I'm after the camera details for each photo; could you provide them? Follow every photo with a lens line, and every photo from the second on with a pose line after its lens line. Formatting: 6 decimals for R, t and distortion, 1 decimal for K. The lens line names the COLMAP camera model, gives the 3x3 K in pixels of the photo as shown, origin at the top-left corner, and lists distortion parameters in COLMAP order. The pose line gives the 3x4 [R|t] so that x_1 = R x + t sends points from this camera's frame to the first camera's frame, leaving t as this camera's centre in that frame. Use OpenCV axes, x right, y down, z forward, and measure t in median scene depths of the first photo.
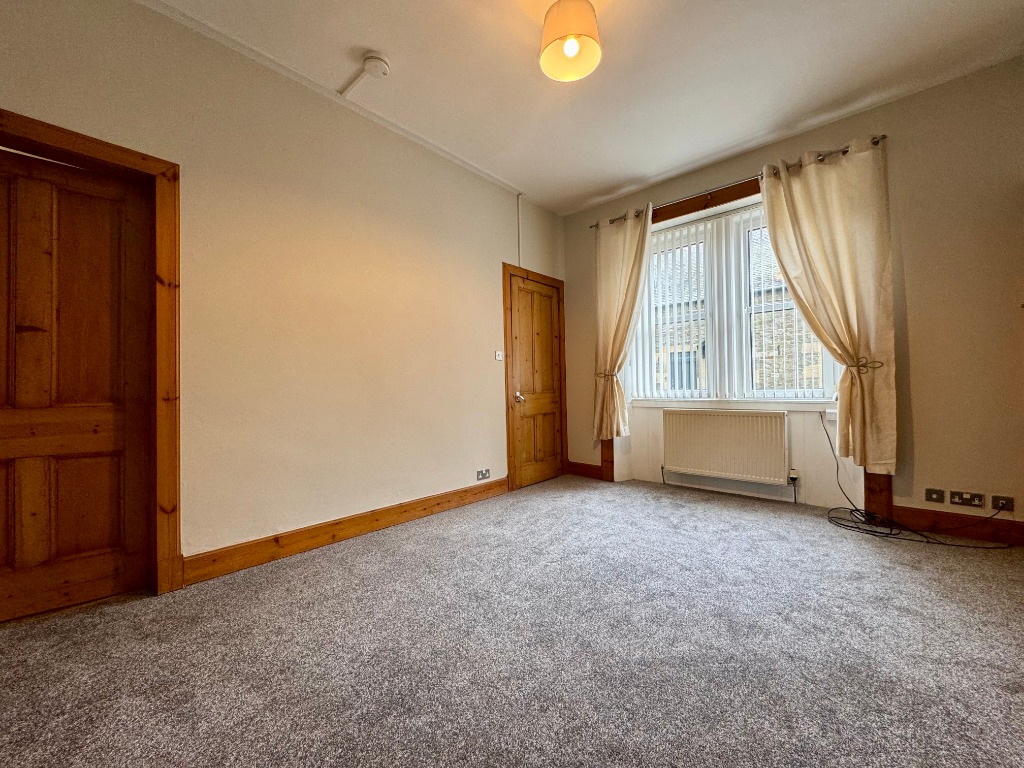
lens RADIAL K [[410.3, 0, 512.0], [0, 410.3, 384.0], [0, 0, 1]] dist [-0.000022, 0.000007]
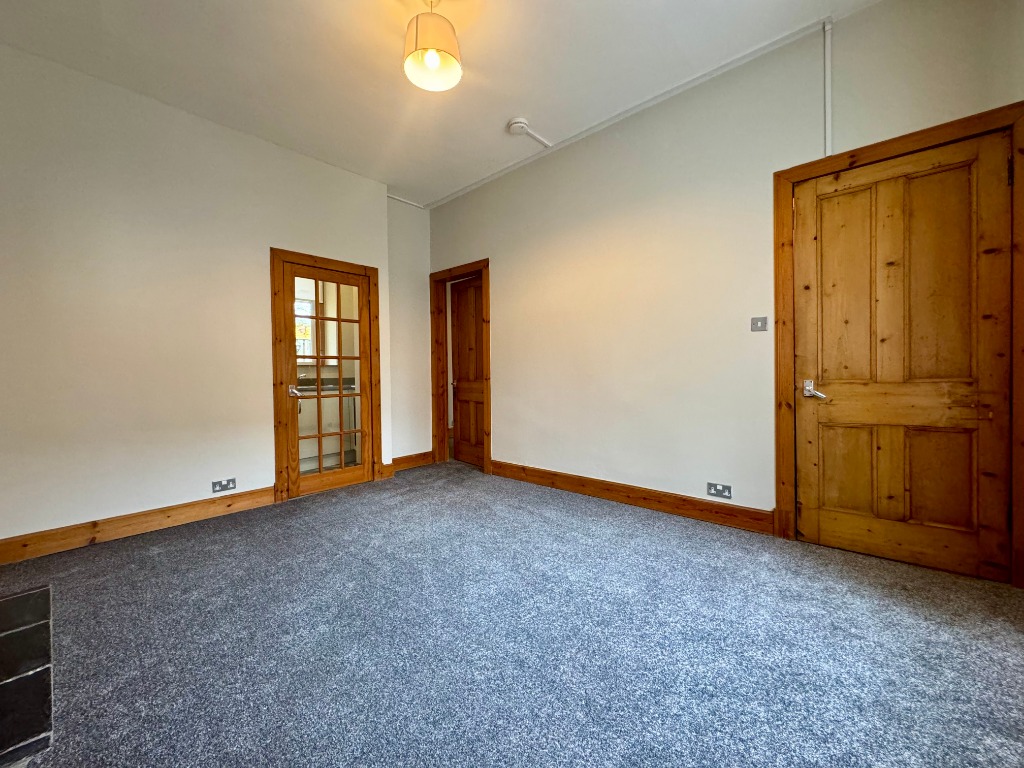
lens RADIAL K [[410.3, 0, 512.0], [0, 410.3, 384.0], [0, 0, 1]] dist [-0.000022, 0.000007]
pose [[0.007024, 0.040669, -0.999148, 0.673726], [0.023233, 0.998896, 0.040822, -0.009844], [0.999705, -0.023500, 0.006071, 0.642848]]
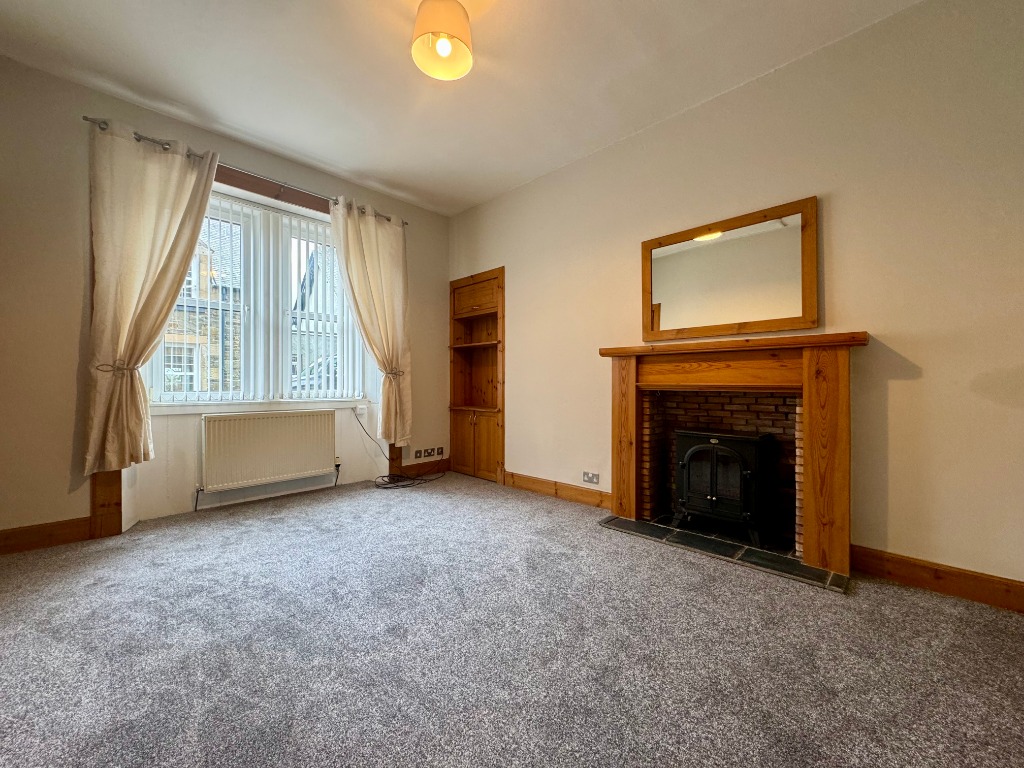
lens RADIAL K [[410.3, 0, 512.0], [0, 410.3, 384.0], [0, 0, 1]] dist [-0.000022, 0.000007]
pose [[0.031624, 0.013543, 0.999408, -0.456961], [-0.008859, 0.999873, -0.013269, 0.006344], [-0.999461, -0.008434, 0.031740, 0.432557]]
